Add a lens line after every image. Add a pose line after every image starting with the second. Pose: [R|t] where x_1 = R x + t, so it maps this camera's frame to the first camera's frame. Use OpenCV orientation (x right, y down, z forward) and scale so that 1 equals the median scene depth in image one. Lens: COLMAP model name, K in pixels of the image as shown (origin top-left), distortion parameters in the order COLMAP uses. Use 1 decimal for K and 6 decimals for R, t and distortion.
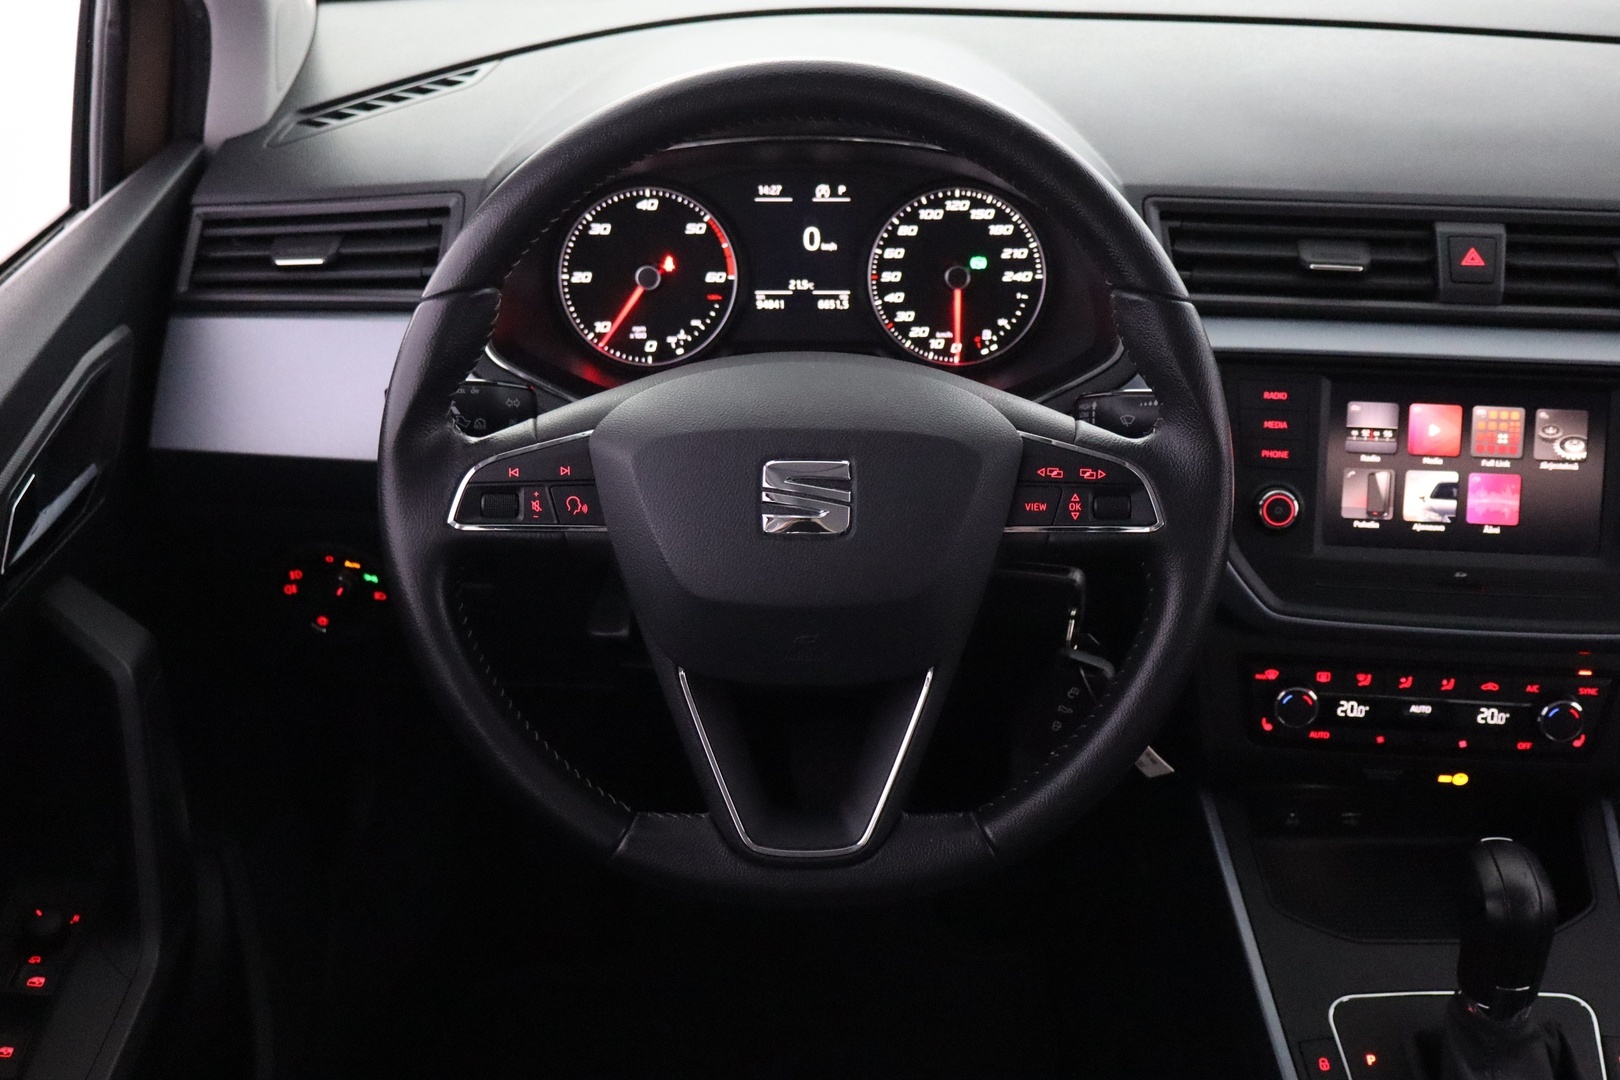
lens RADIAL K [[1989.1, 0, 810.0], [0, 1989.1, 540.0], [0, 0, 1]] dist [-0.014621, 0.029903]
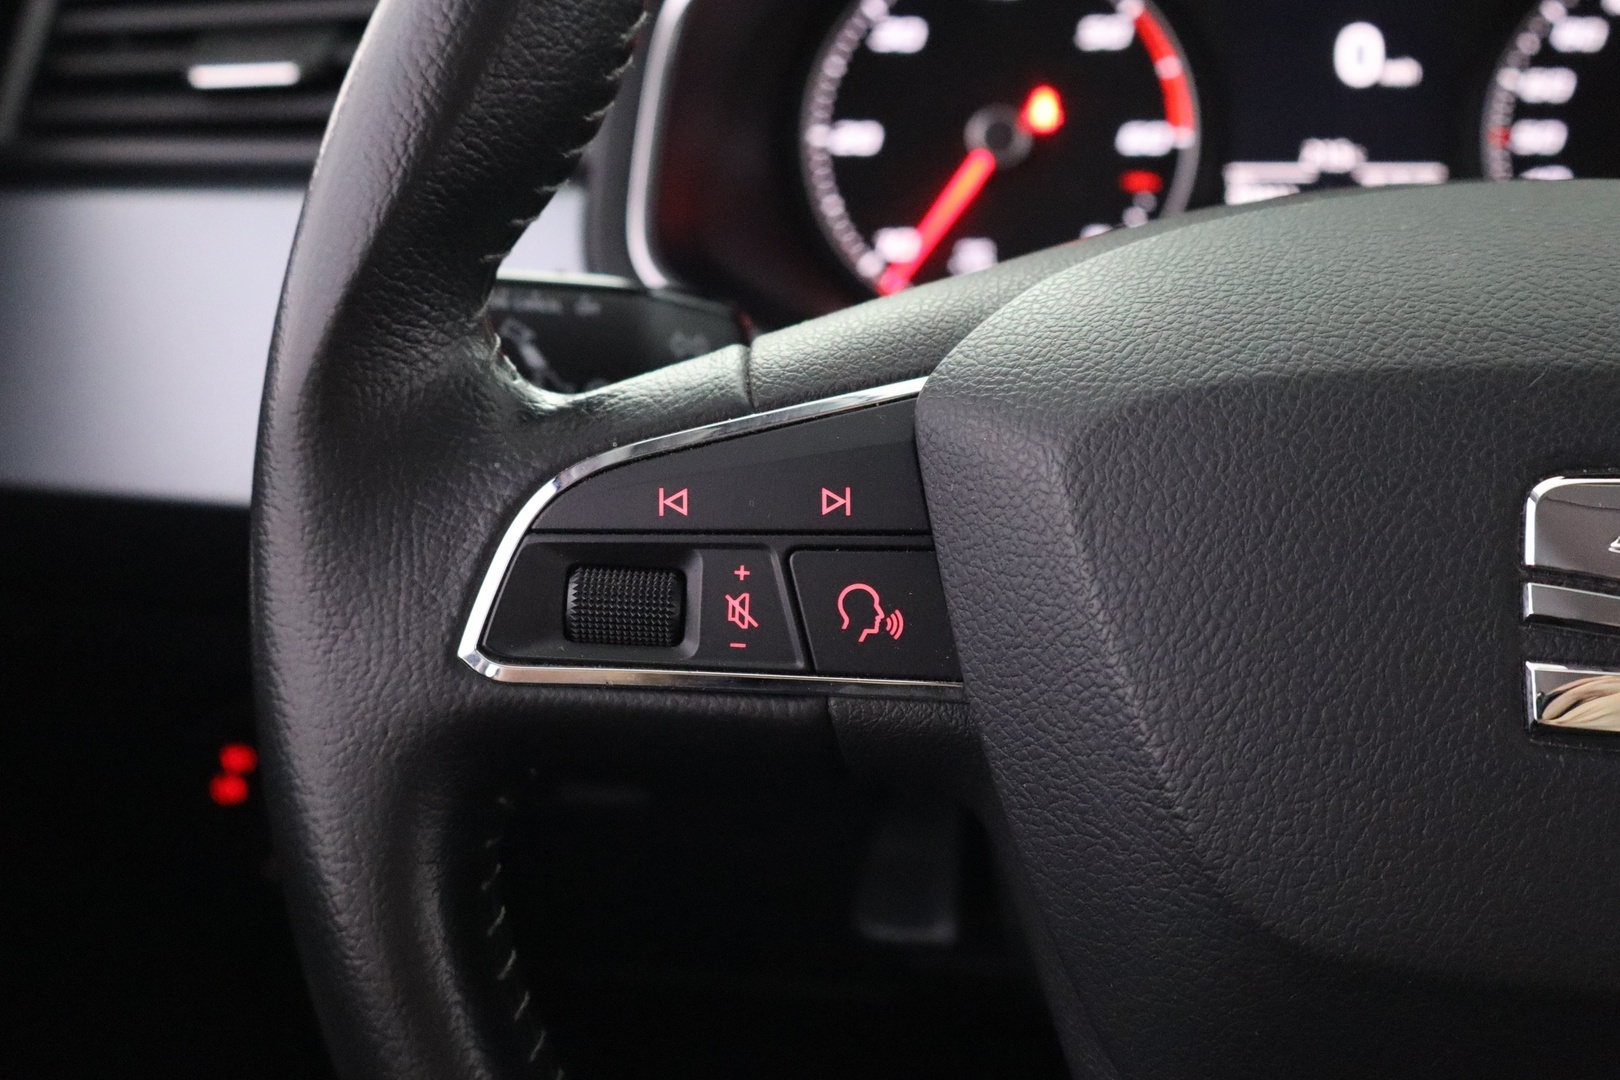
lens RADIAL K [[2305.3, 0, 810.0], [0, 2305.3, 540.0], [0, 0, 1]] dist [-0.019843, -0.014434]
pose [[0.993523, 0.023378, -0.111197, -0.063769], [-0.030028, 0.997835, -0.058509, -0.005458], [0.109588, 0.061469, 0.992075, 0.470511]]
